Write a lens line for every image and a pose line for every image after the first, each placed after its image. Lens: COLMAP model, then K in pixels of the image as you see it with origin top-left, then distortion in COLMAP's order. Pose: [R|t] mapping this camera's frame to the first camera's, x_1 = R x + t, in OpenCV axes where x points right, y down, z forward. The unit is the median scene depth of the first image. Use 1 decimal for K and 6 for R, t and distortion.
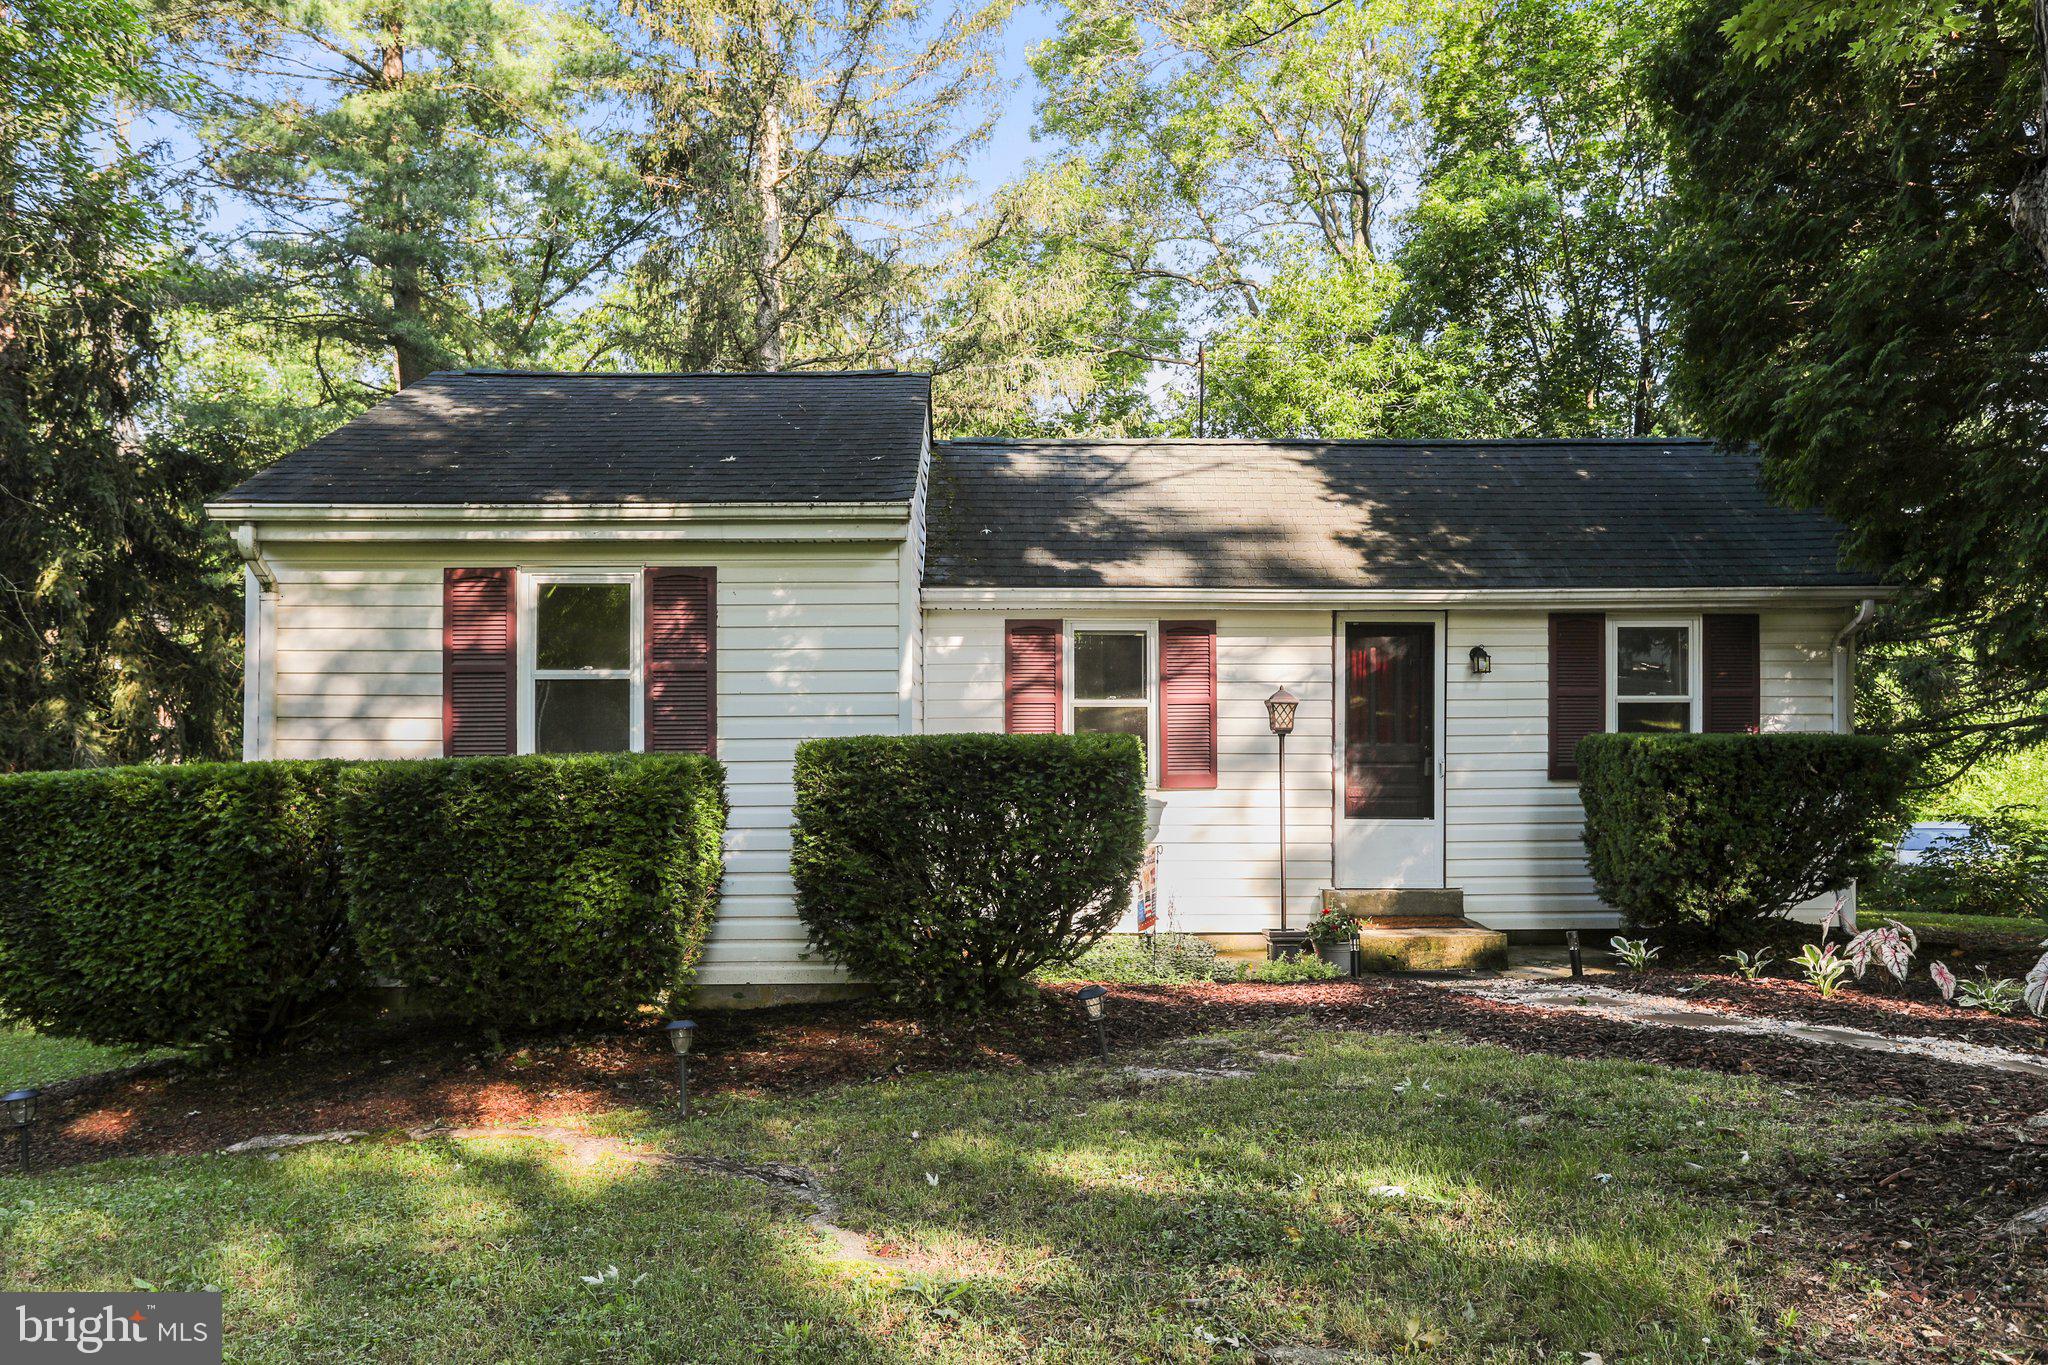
lens RADIAL K [[1568.5, 0, 1027.4], [0, 1568.5, 678.6], [0, 0, 1]] dist [0.031533, 0.006831]
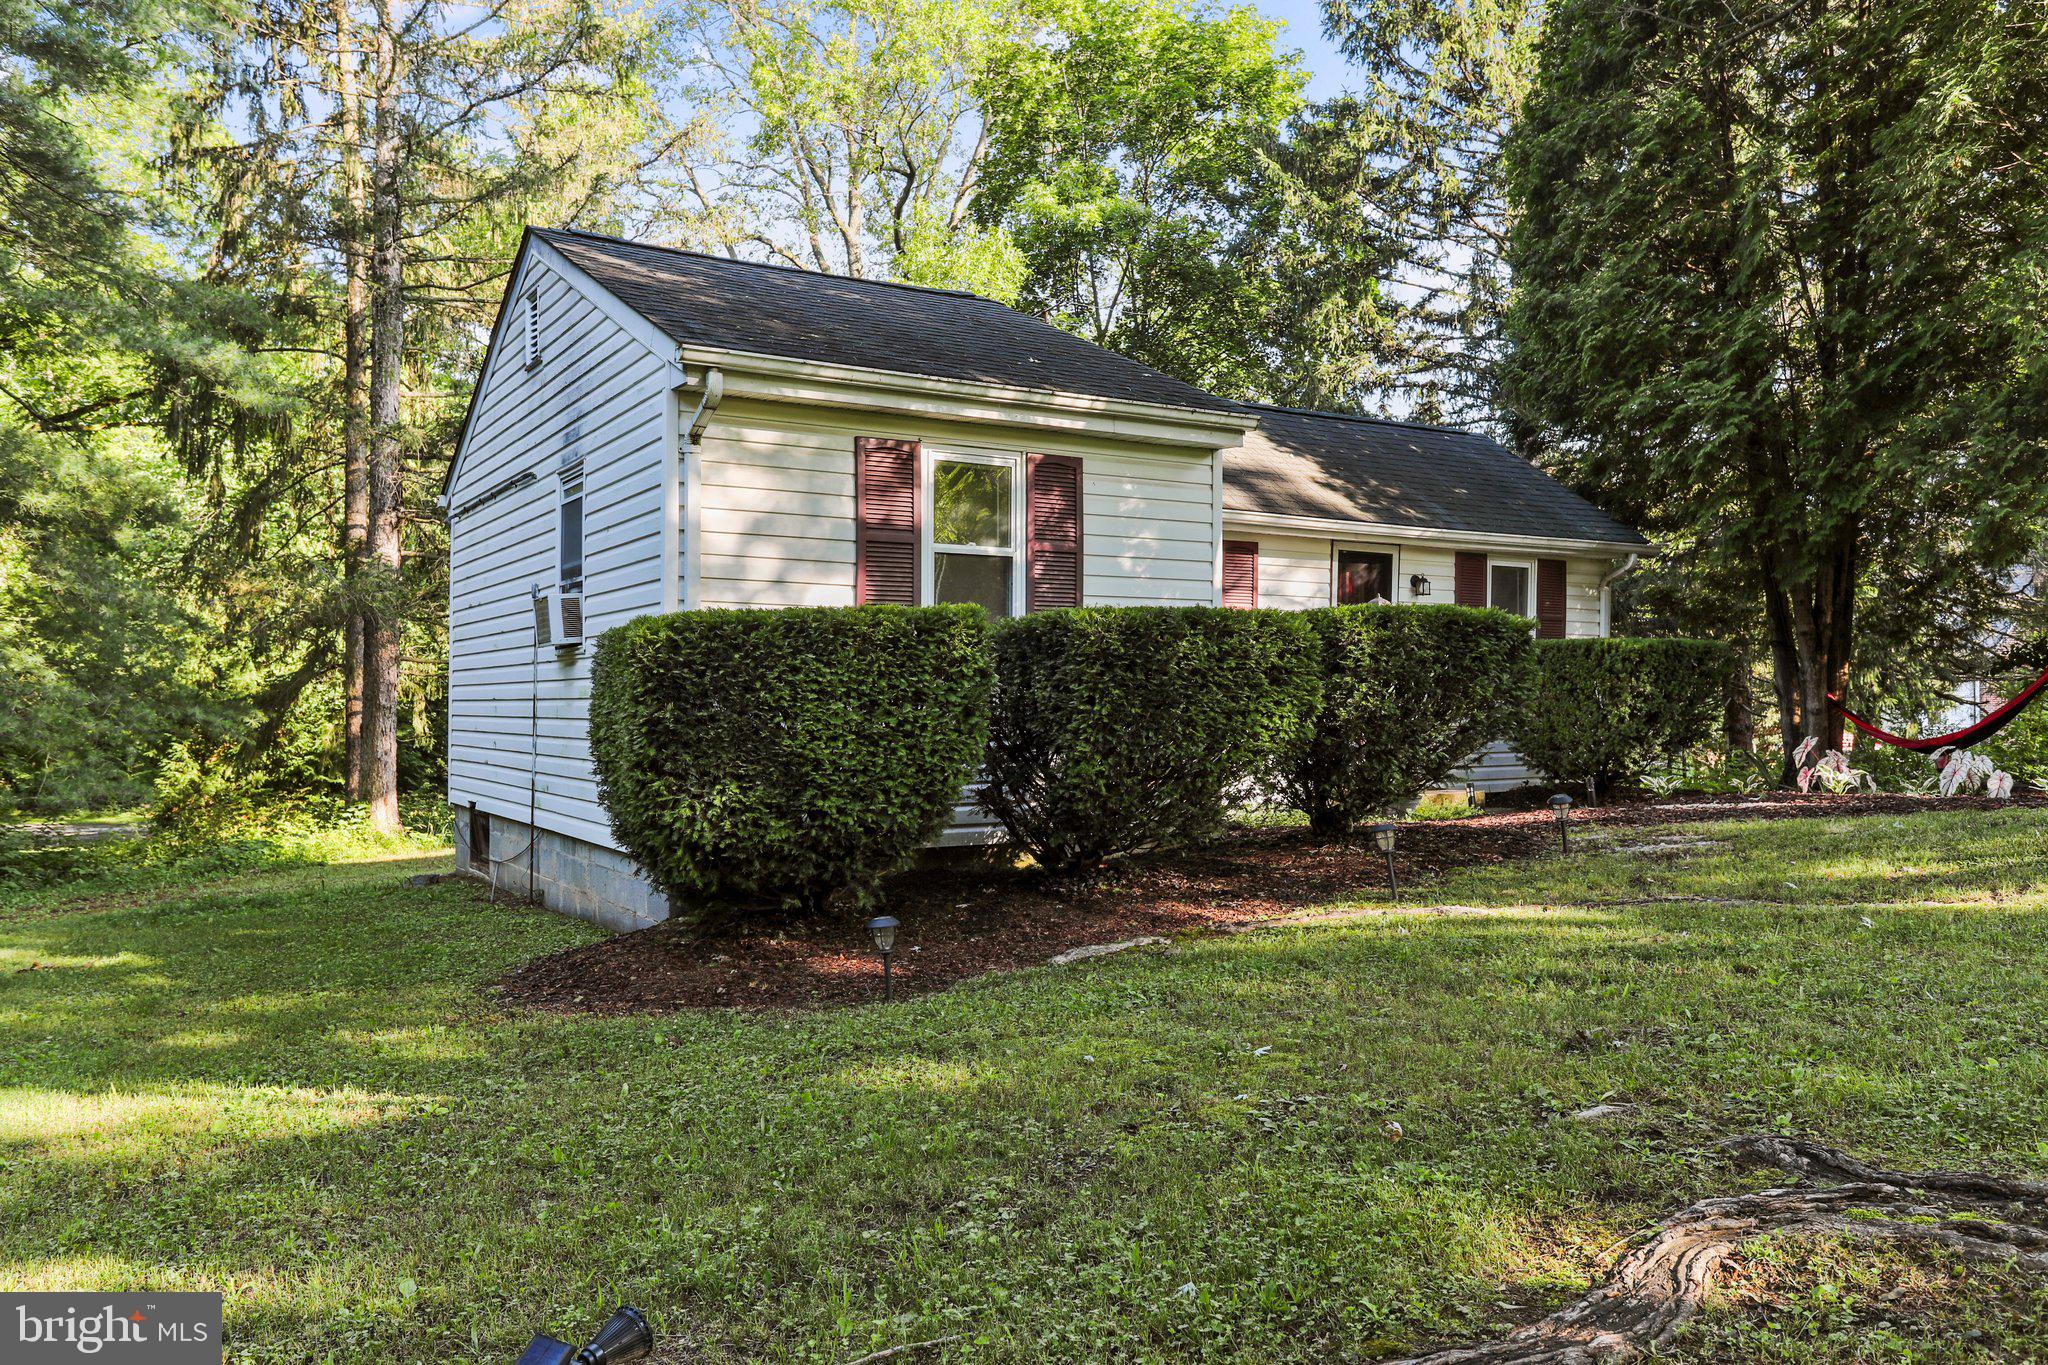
lens RADIAL K [[1568.5, 0, 1046.0], [0, 1568.5, 682.8], [0, 0, 1]] dist [0.031533, 0.006831]
pose [[0.857679, 0.009821, 0.514091, -0.779120], [-0.018190, 0.999771, 0.011247, 0.072766], [-0.513863, -0.018997, 0.857662, 0.076170]]
